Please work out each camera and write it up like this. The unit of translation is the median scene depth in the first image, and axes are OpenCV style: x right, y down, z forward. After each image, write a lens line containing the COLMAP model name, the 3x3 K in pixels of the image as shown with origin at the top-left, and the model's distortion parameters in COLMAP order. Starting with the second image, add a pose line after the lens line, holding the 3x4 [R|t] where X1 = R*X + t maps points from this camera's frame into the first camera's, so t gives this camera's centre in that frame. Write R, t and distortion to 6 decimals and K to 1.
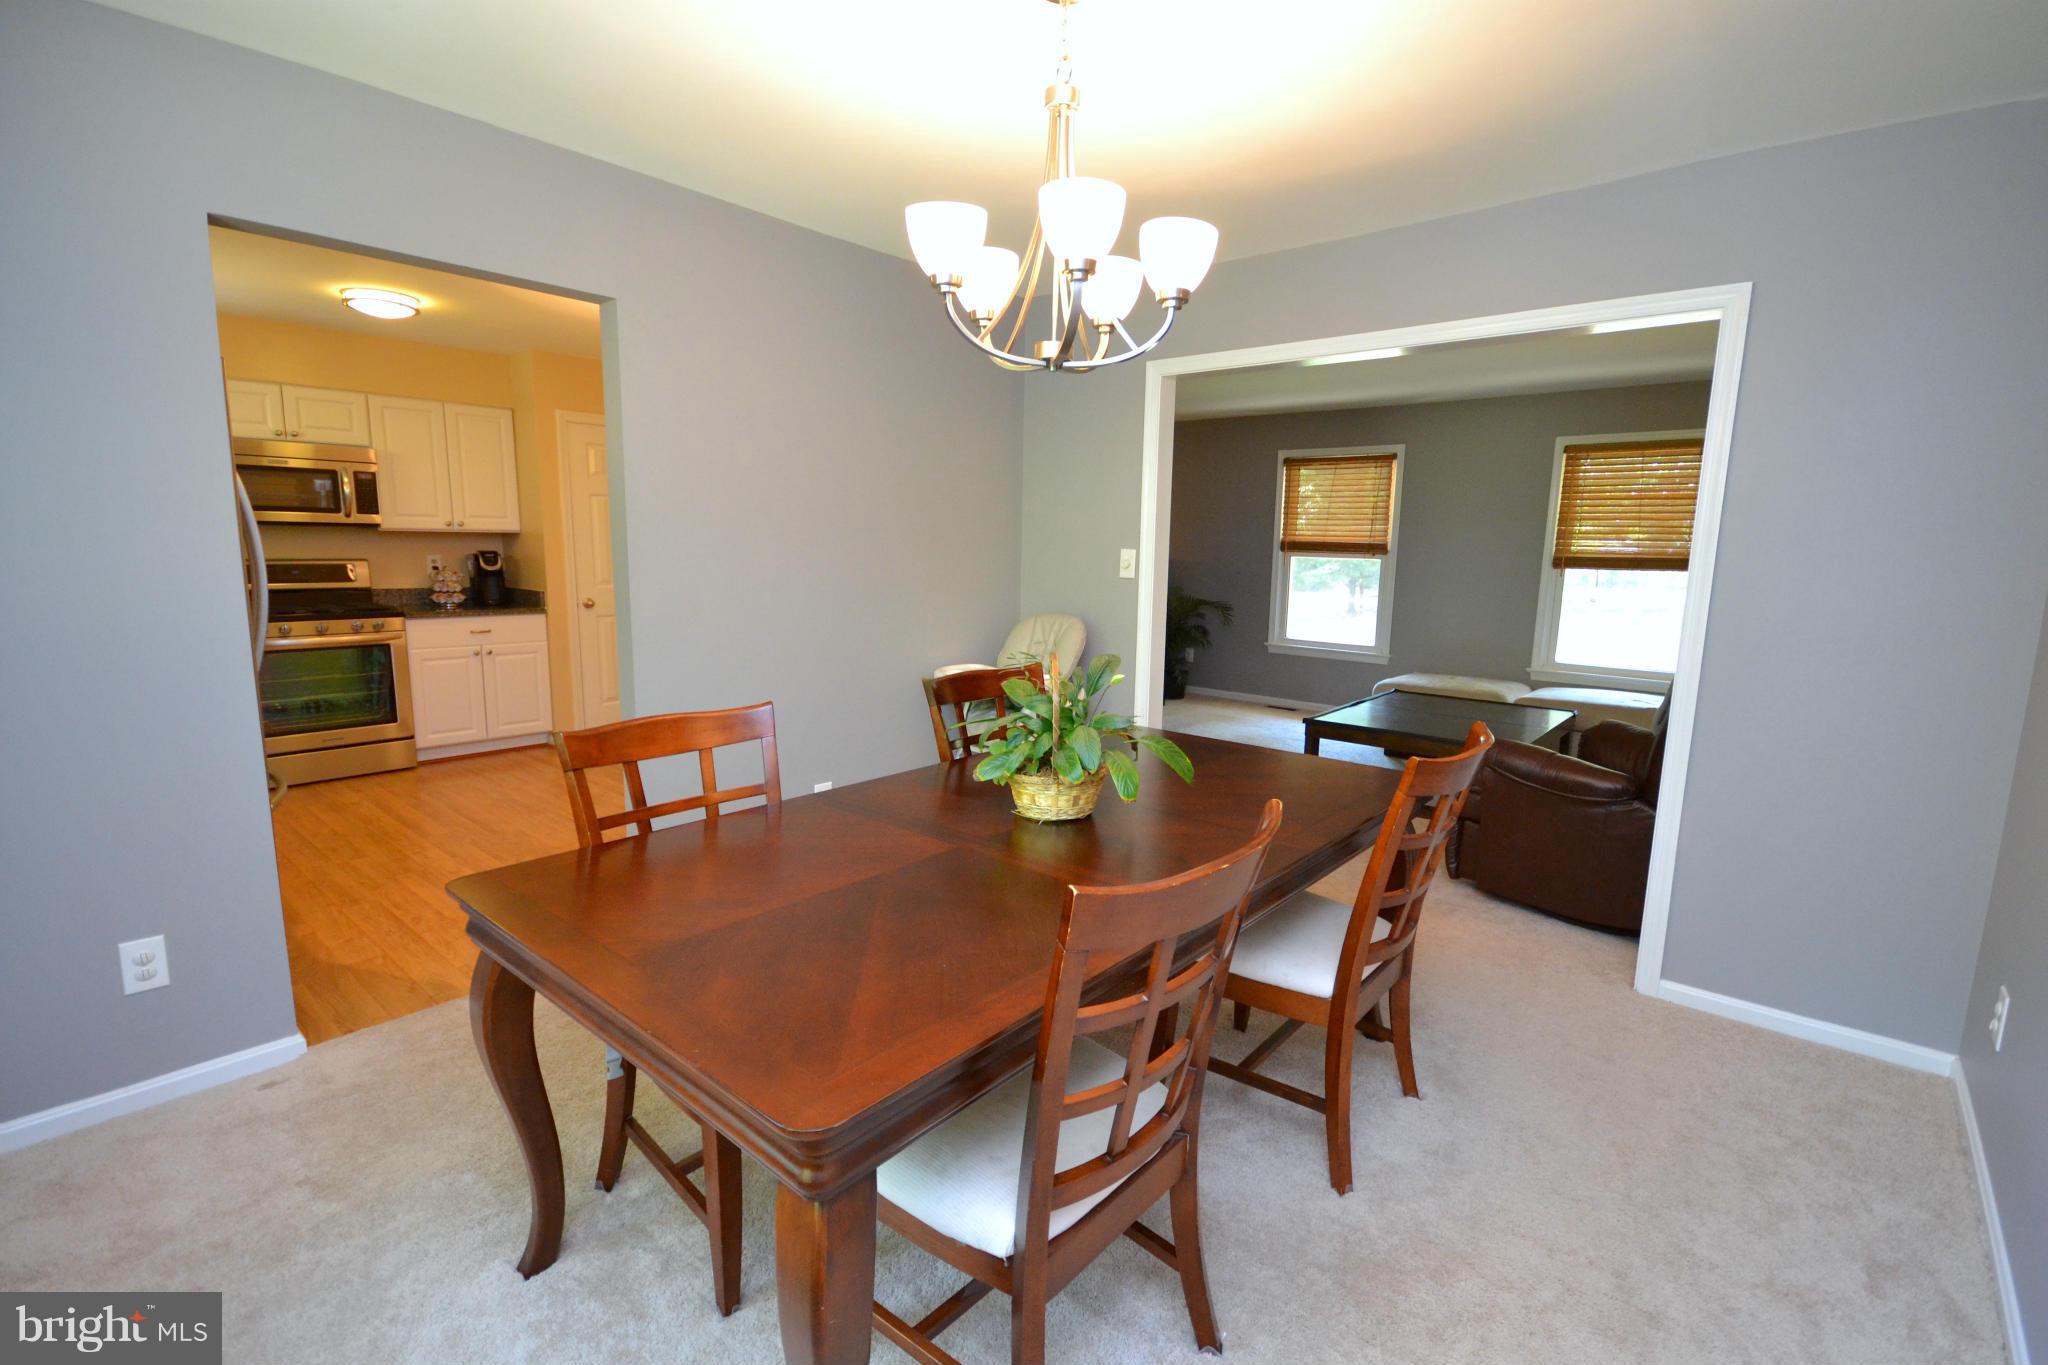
lens RADIAL K [[915.6, 0, 1028.8], [0, 915.6, 682.6], [0, 0, 1]] dist [-0.002378, -0.001463]
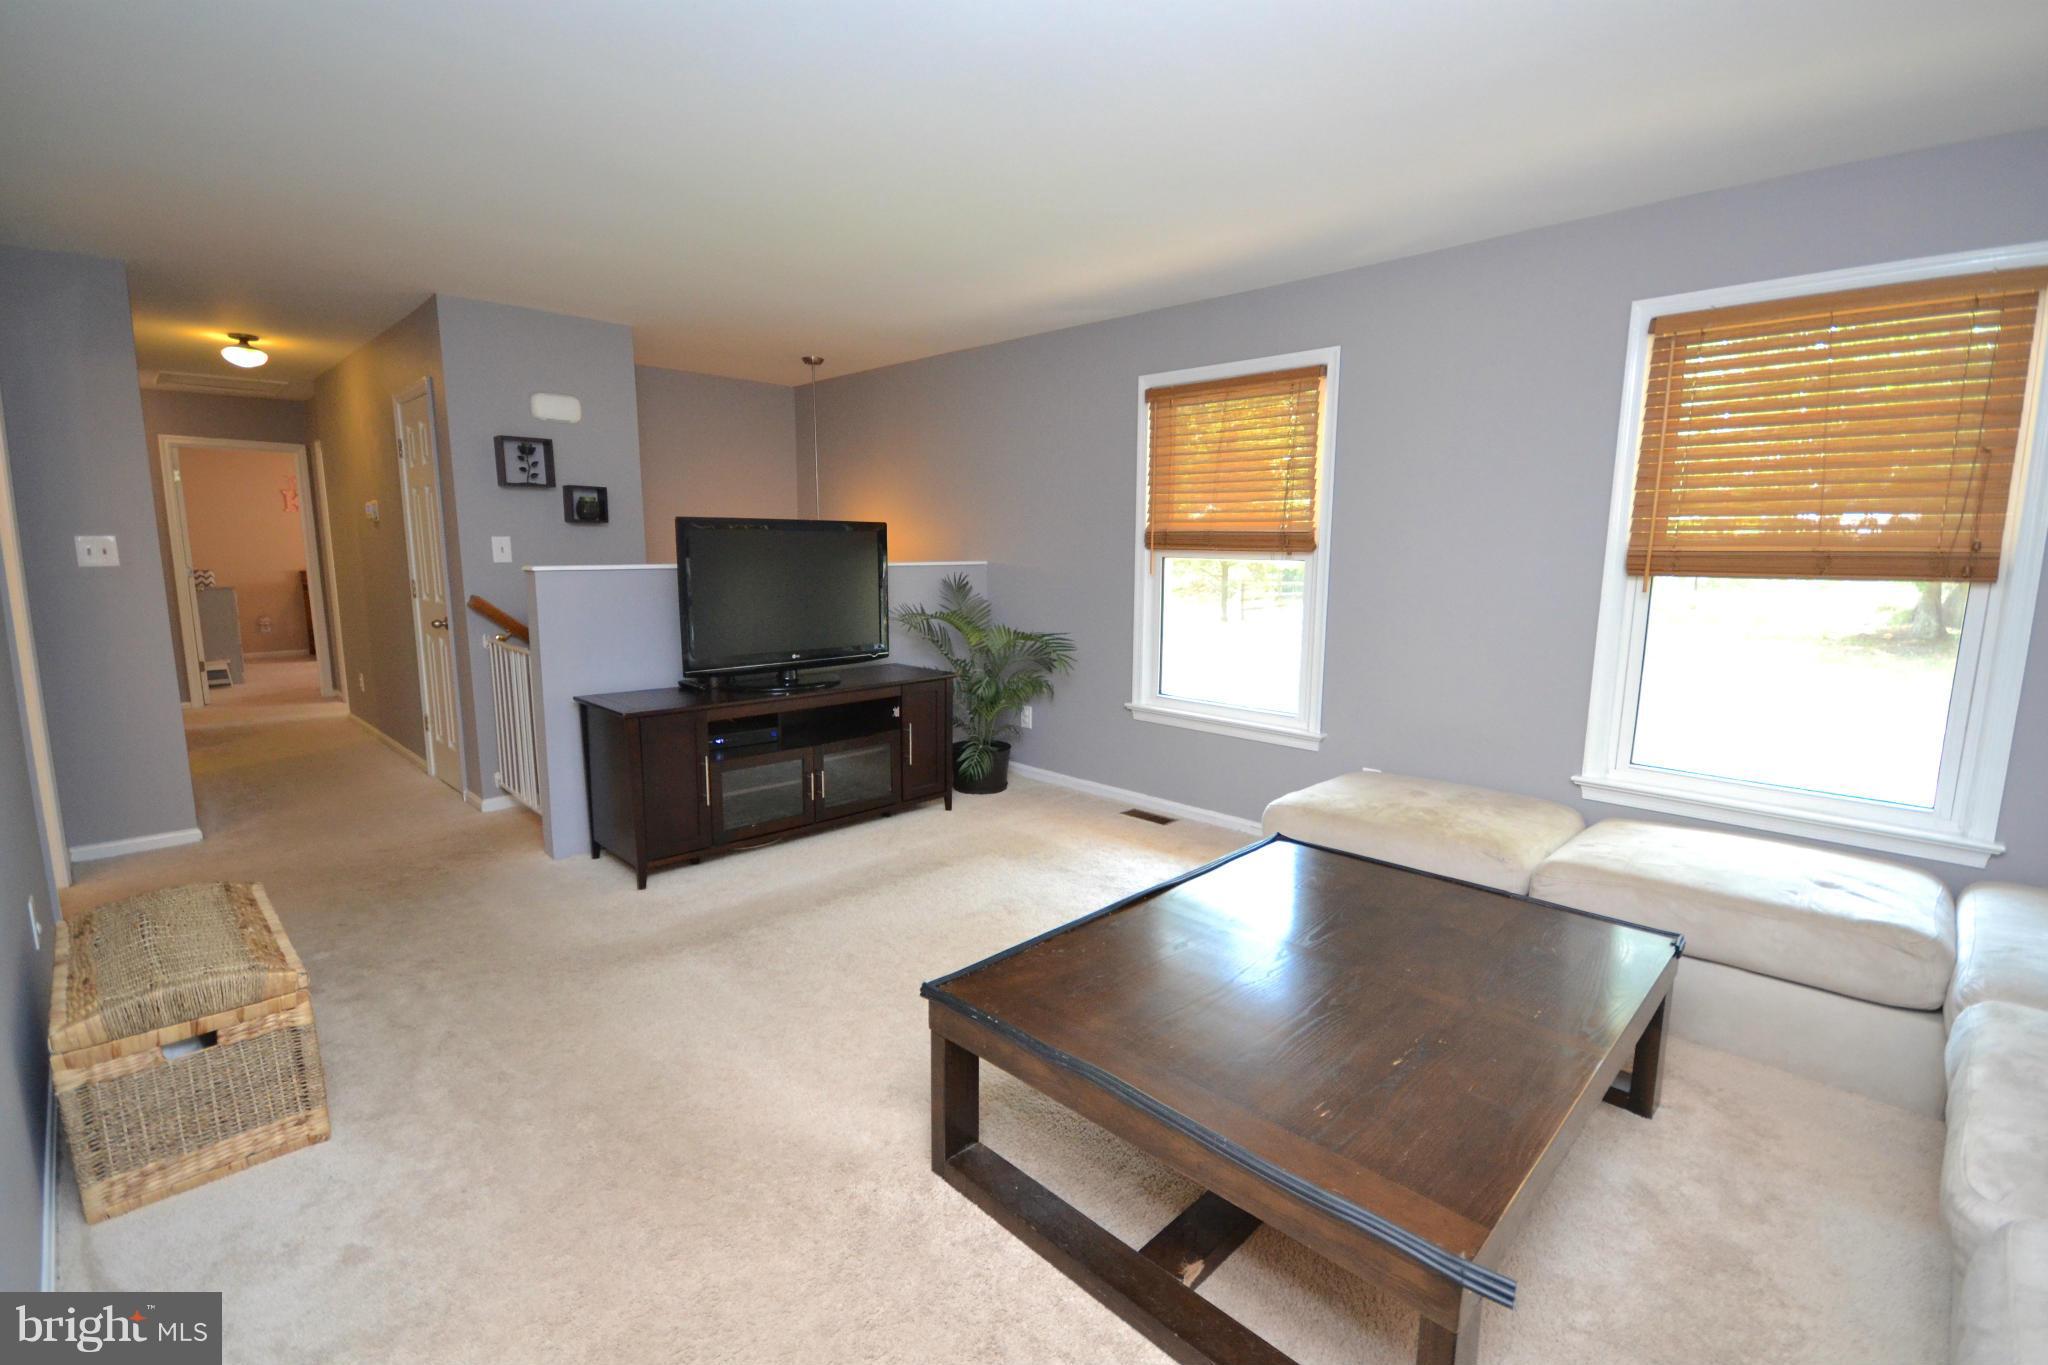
lens RADIAL K [[915.6, 0, 1026.5], [0, 915.6, 683.2], [0, 0, 1]] dist [-0.002378, -0.001463]
pose [[0.998291, -0.005803, -0.058150, 0.252047], [0.005401, 0.999960, -0.007081, -0.058323], [0.058189, 0.006754, 0.998283, 0.443649]]
